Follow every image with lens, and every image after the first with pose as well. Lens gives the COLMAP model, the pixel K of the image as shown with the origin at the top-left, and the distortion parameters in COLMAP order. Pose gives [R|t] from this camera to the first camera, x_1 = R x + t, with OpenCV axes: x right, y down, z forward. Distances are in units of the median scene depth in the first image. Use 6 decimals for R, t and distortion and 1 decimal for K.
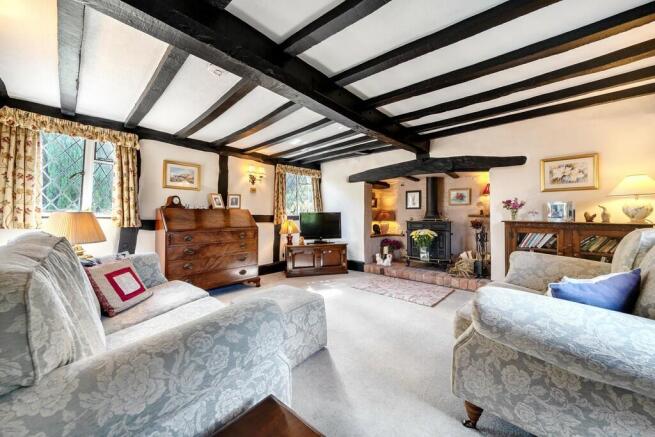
lens RADIAL K [[240.9, 0, 327.5], [0, 240.9, 218.5], [0, 0, 1]] dist [-0.000260, -0.000036]
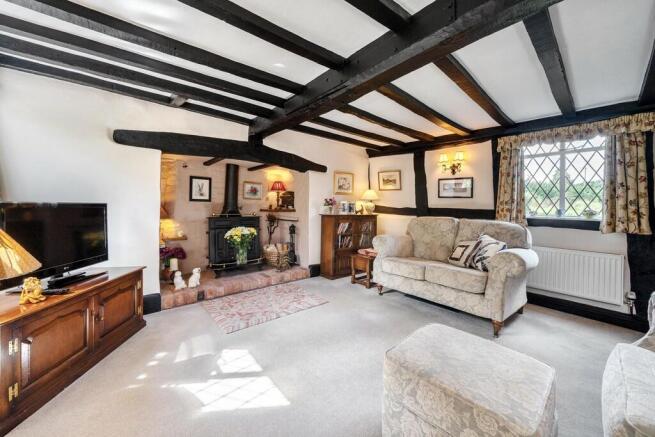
lens RADIAL K [[243.4, 0, 326.6], [0, 243.4, 209.8], [0, 0, 1]] dist [0.000443, 0.000042]
pose [[0.153046, -0.003019, 0.988214, -0.413153], [0.006921, 0.999974, 0.001983, -0.014290], [-0.988195, 0.006536, 0.153063, 0.616862]]
